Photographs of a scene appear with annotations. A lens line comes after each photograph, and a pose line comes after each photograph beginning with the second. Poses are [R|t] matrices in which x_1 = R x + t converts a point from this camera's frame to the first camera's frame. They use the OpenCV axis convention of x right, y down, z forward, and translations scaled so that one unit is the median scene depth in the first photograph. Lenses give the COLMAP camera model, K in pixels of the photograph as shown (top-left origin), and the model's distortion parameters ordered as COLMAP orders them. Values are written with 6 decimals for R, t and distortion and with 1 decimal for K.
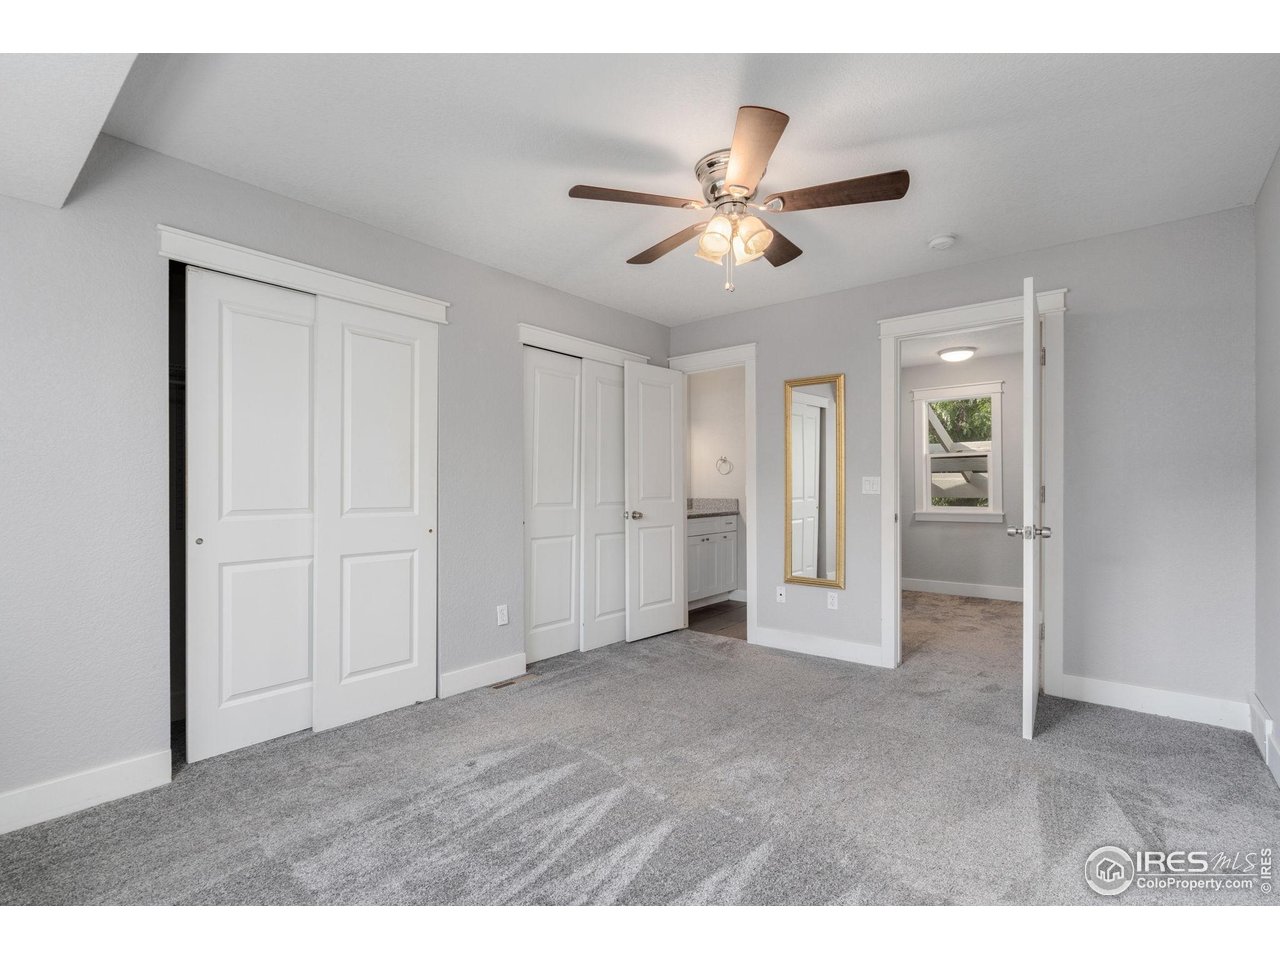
lens RADIAL K [[586.4, 0, 638.3], [0, 586.4, 477.2], [0, 0, 1]] dist [-0.004654, -0.000500]
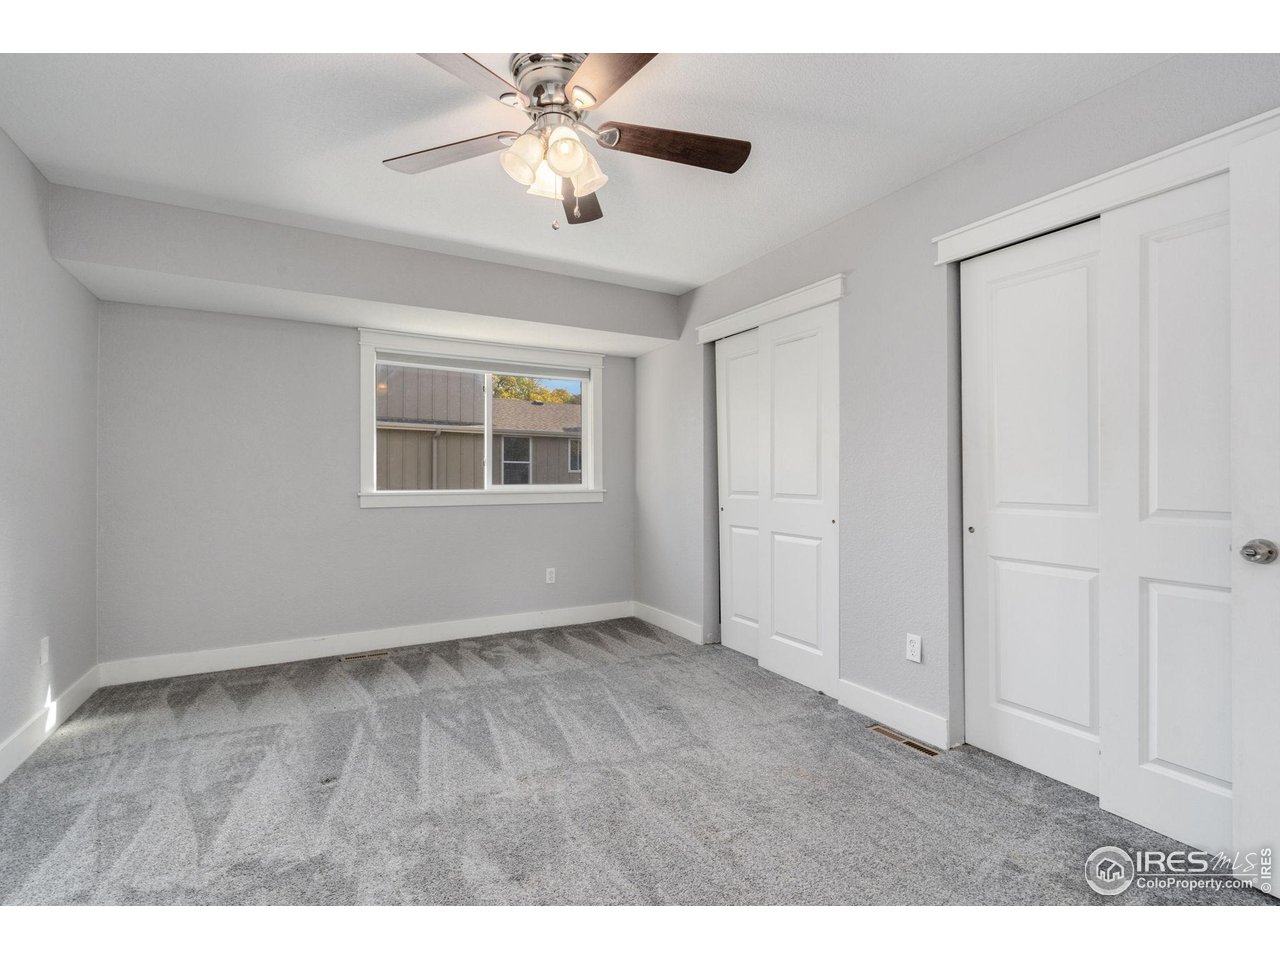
lens RADIAL K [[586.4, 0, 635.7], [0, 586.4, 480.3], [0, 0, 1]] dist [-0.004654, -0.000500]
pose [[-0.337985, -0.003728, -0.941144, 0.568135], [-0.003499, 0.999990, -0.002704, 0.041926], [0.941145, 0.002379, -0.337994, 1.139371]]
